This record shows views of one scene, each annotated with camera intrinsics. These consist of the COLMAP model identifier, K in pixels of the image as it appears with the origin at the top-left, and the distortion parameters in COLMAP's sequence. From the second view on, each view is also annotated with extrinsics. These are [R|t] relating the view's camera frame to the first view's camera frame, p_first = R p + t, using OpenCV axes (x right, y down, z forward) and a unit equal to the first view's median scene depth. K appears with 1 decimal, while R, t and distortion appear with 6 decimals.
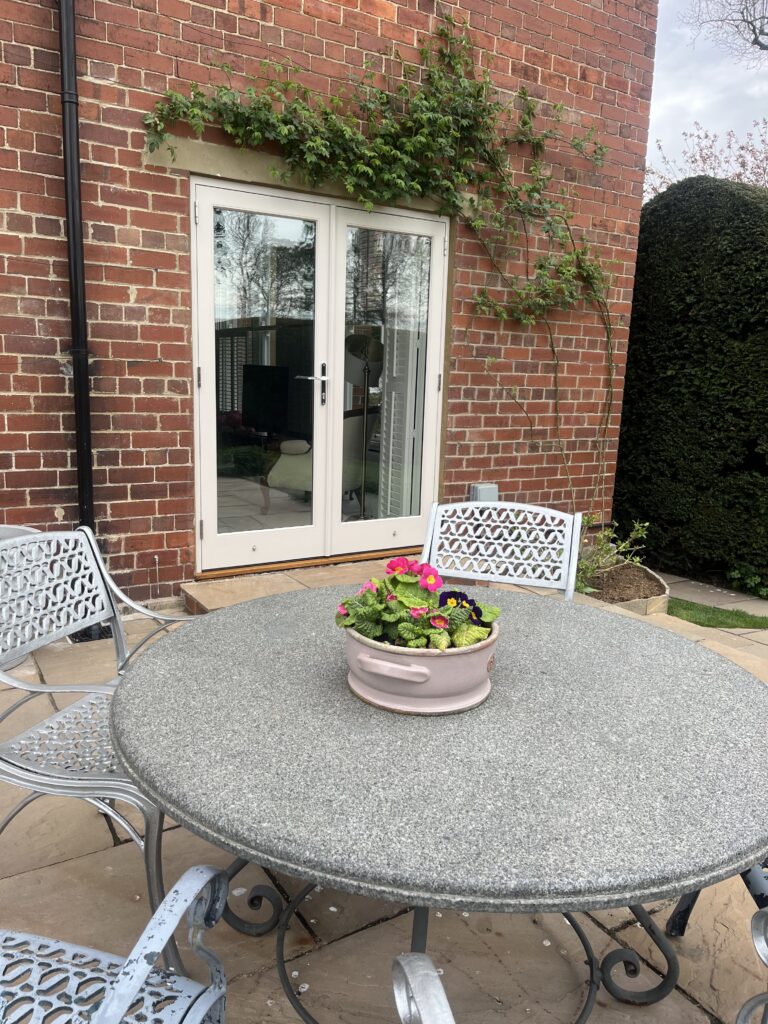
lens RADIAL K [[785.8, 0, 386.3], [0, 785.8, 515.9], [0, 0, 1]] dist [0.050838, -0.038970]
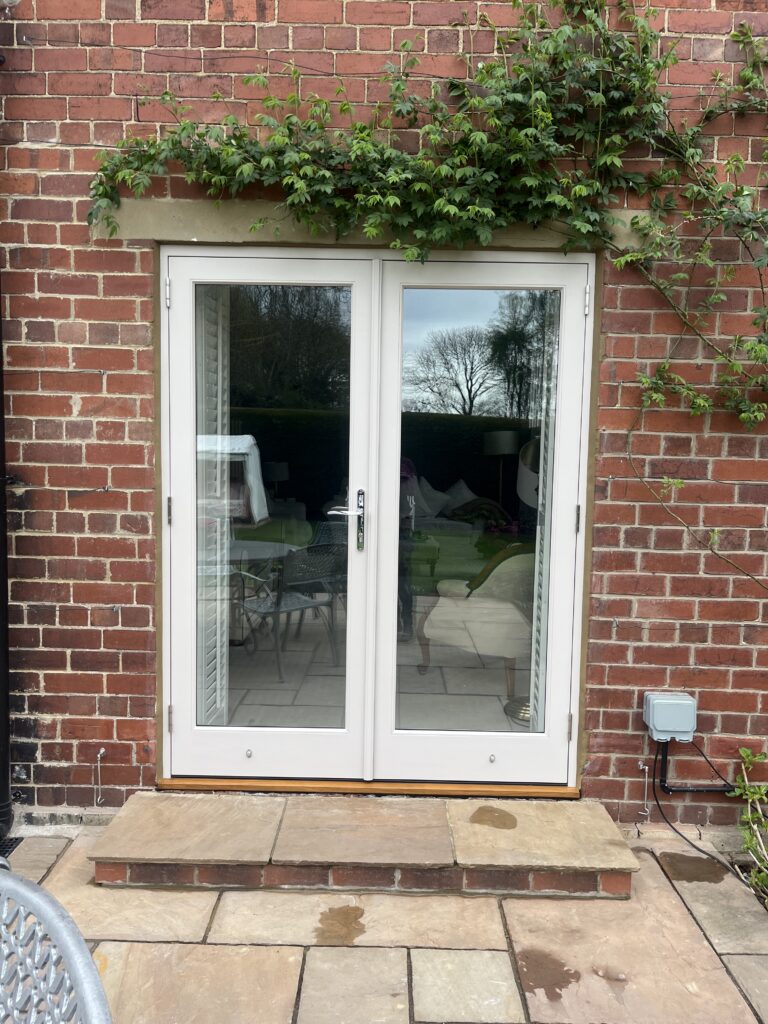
lens RADIAL K [[785.8, 0, 380.1], [0, 785.8, 510.6], [0, 0, 1]] dist [0.050838, -0.038970]
pose [[0.843075, 0.033813, -0.536732, 0.322190], [-0.093959, 0.991932, -0.085098, -0.133660], [0.529525, 0.122175, 0.839450, 0.497530]]
